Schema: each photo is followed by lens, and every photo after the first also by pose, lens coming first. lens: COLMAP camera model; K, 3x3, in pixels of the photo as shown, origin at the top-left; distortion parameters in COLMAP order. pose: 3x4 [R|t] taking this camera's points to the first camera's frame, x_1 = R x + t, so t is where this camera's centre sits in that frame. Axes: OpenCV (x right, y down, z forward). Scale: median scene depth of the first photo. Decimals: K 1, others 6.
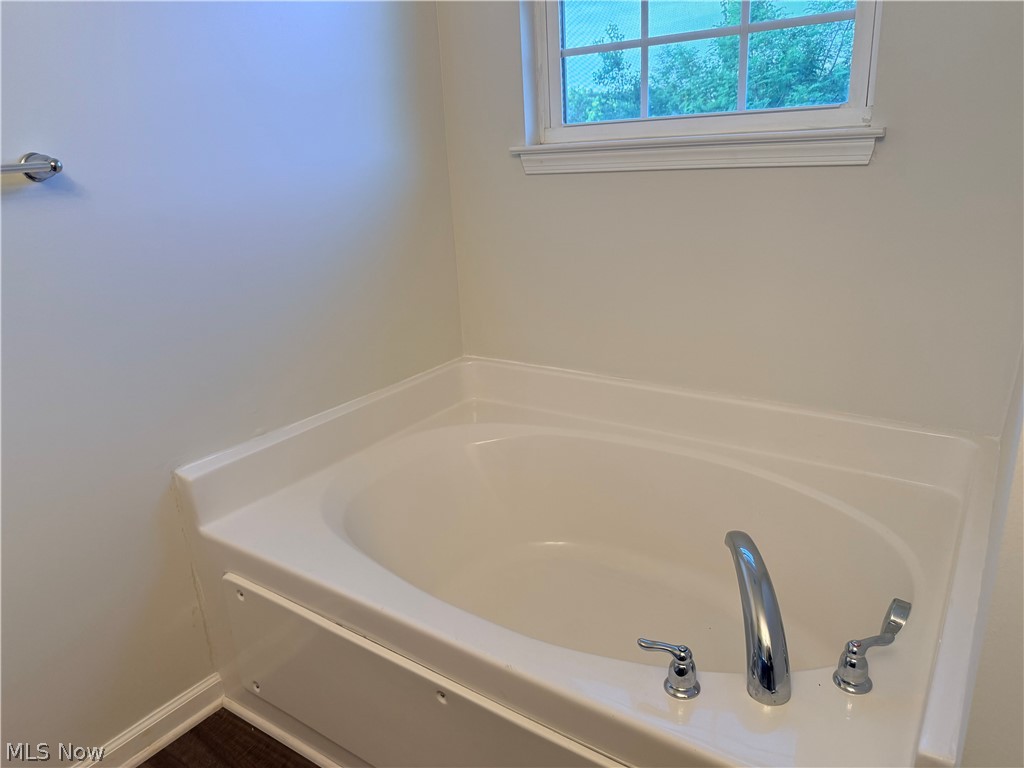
lens RADIAL K [[726.4, 0, 513.9], [0, 726.4, 382.1], [0, 0, 1]] dist [0.124976, -0.162731]
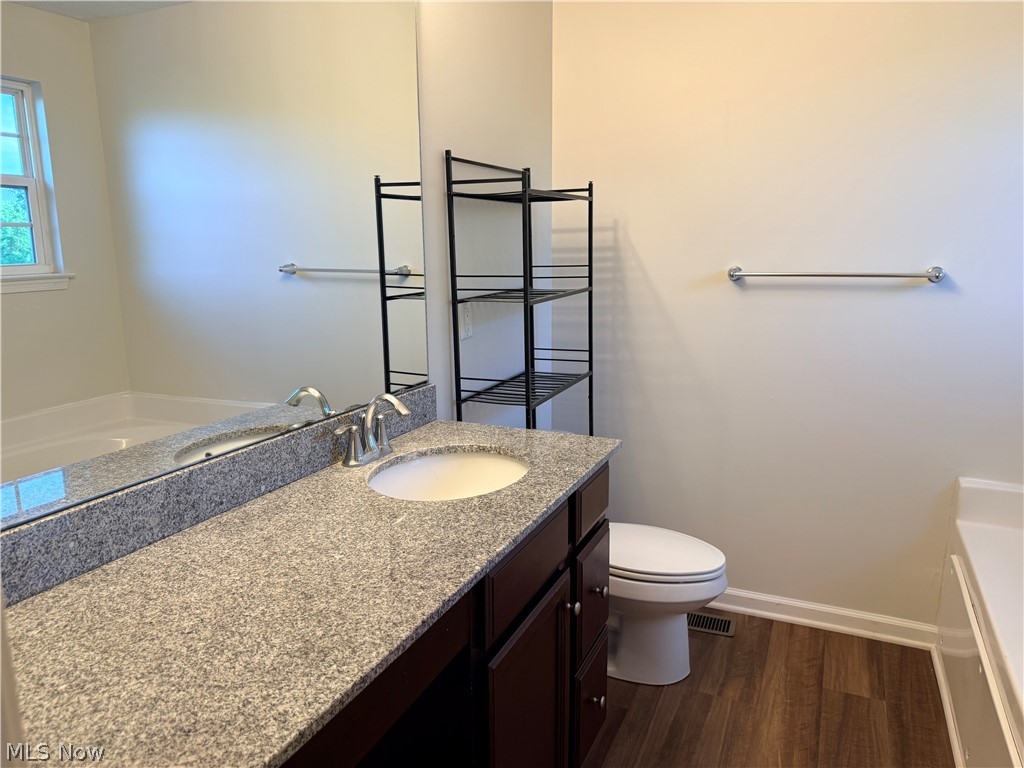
lens RADIAL K [[726.4, 0, 513.9], [0, 726.4, 382.1], [0, 0, 1]] dist [0.124976, -0.162731]
pose [[0.193888, 0.241258, -0.950895, 0.732877], [-0.324585, 0.930473, 0.169894, -0.021265], [0.925771, 0.275706, 0.258716, -0.255550]]
